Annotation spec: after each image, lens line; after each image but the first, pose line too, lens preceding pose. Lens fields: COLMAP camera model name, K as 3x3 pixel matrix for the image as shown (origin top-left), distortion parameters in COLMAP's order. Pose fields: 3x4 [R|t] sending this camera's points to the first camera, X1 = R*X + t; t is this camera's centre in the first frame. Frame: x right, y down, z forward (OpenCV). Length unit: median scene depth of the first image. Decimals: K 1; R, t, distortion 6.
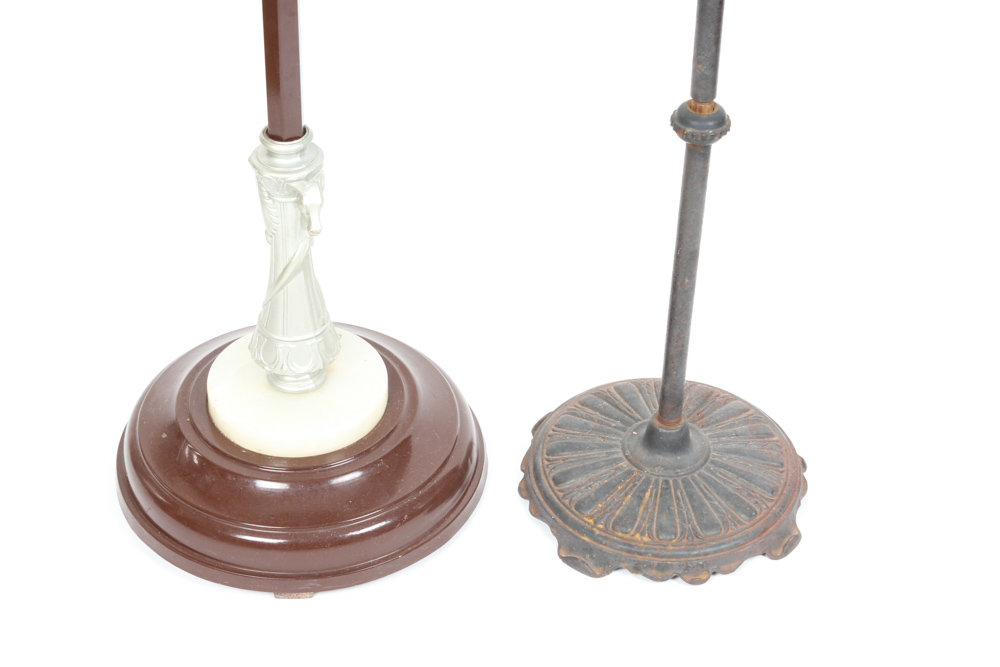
lens RADIAL K [[2093.7, 0, 490.7], [0, 2093.7, 331.0], [0, 0, 1]] dist [0.036202, 0.000000]
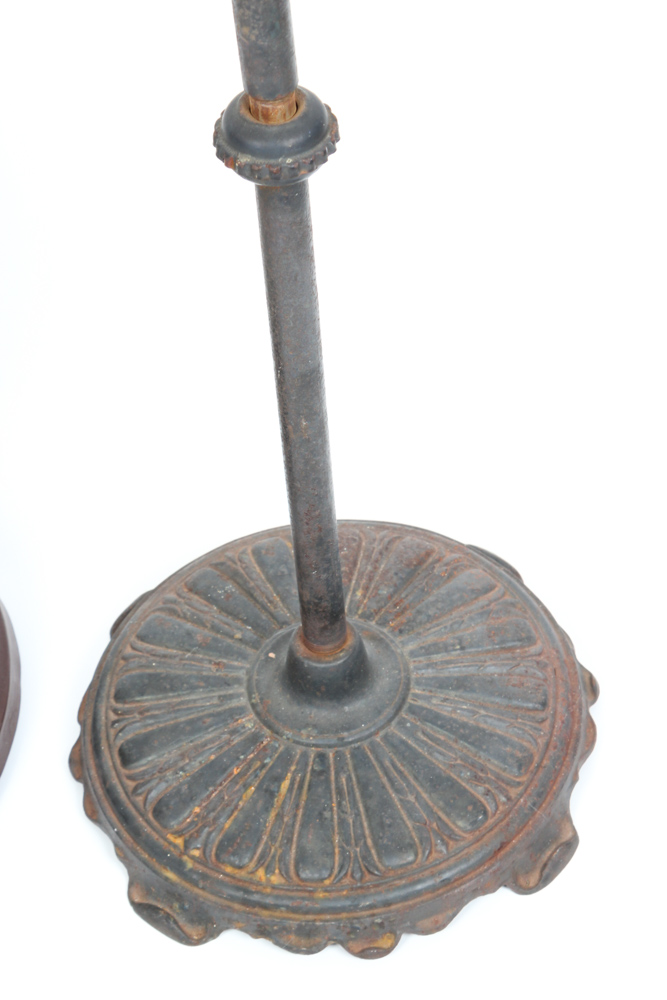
lens RADIAL K [[2414.2, 0, 335.7], [0, 2414.2, 501.9], [0, 0, 1]] dist [-0.010978, 0.000000]
pose [[0.996125, -0.038835, -0.078908, 0.141353], [0.052576, 0.982202, 0.180321, -0.106472], [0.070501, -0.183771, 0.980438, 0.407796]]
